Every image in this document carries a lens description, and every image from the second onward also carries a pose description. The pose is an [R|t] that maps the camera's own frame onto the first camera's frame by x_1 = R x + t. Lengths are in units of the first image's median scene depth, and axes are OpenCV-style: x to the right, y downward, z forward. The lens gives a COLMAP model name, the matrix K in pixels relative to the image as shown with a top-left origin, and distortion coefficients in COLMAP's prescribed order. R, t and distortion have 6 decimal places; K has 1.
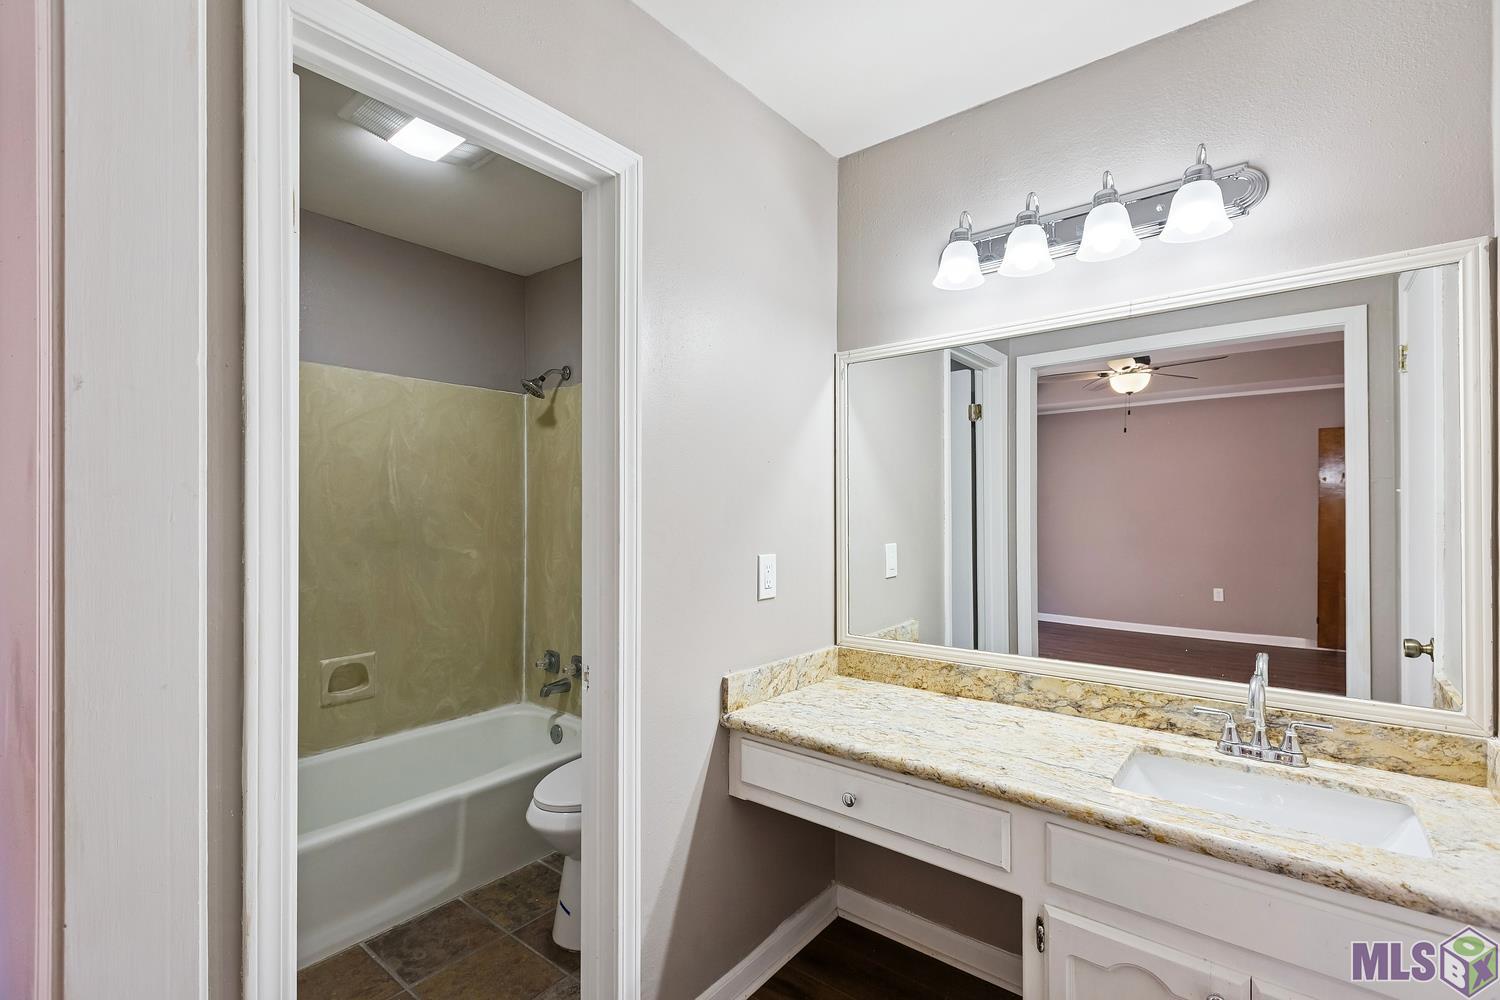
lens RADIAL K [[672.8, 0, 739.4], [0, 672.8, 502.9], [0, 0, 1]] dist [0.002061, -0.001673]
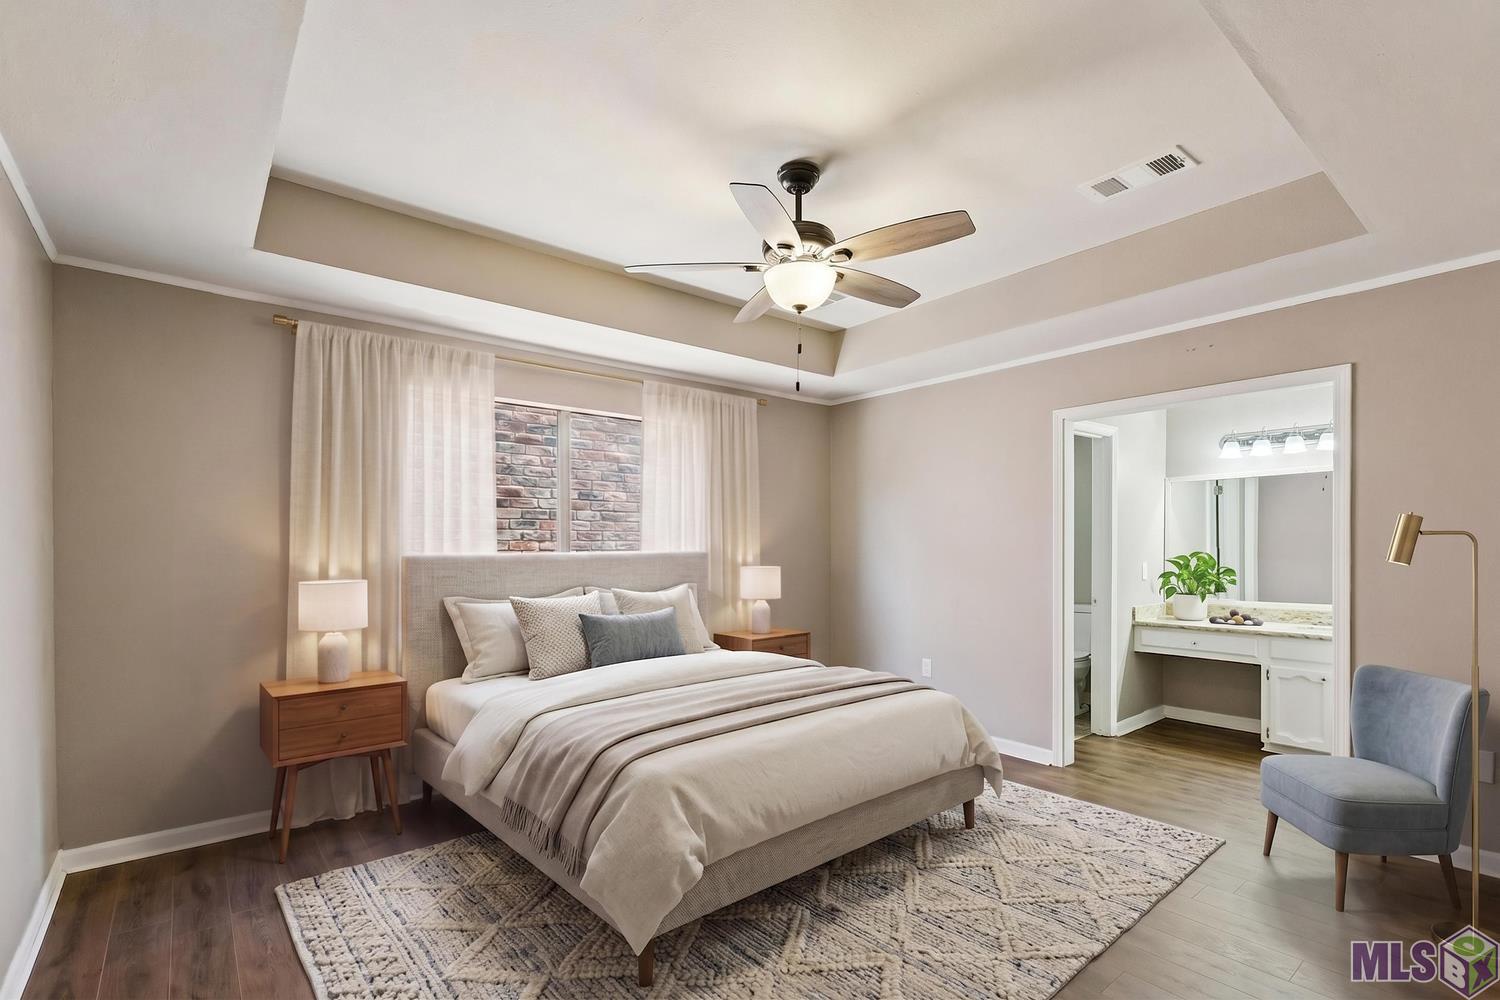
lens RADIAL K [[672.8, 0, 740.0], [0, 672.8, 555.0], [0, 0, 1]] dist [0.002061, -0.001673]
pose [[0.977138, -0.001293, -0.212601, -1.092605], [0.006732, 0.999668, 0.024865, -0.032286], [0.212498, -0.025728, 0.976823, -2.185711]]
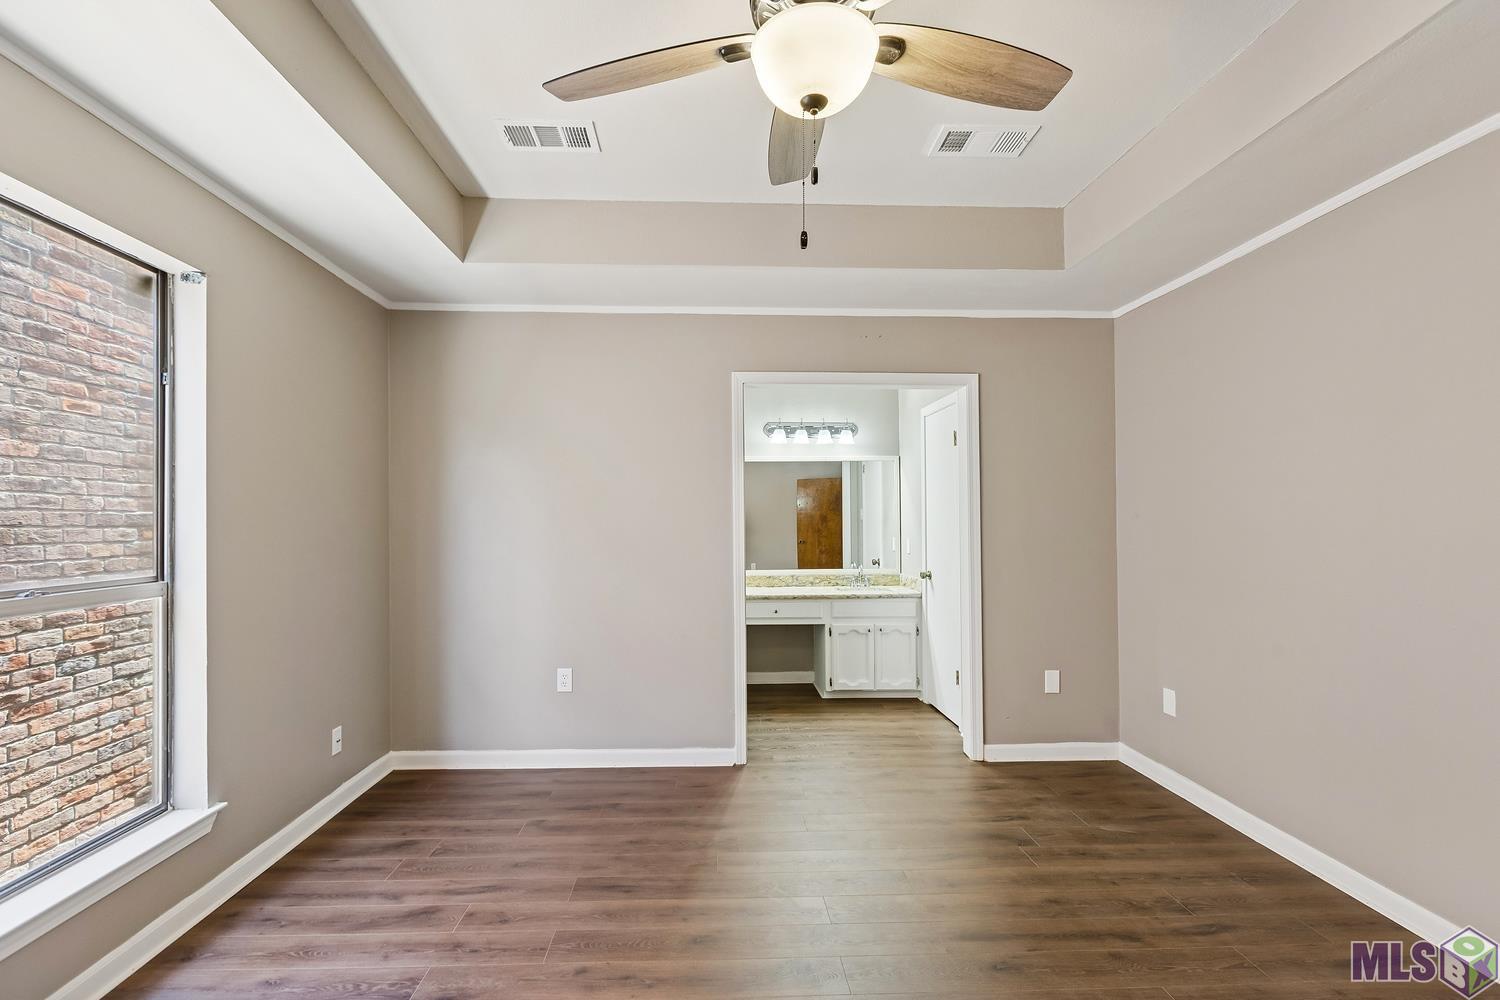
lens RADIAL K [[672.8, 0, 738.9], [0, 672.8, 511.1], [0, 0, 1]] dist [0.002061, -0.001673]
pose [[0.755368, 0.005468, 0.655278, -1.952945], [-0.005461, 0.999983, -0.002049, -0.024195], [-0.655278, -0.002031, 0.755385, -1.224896]]
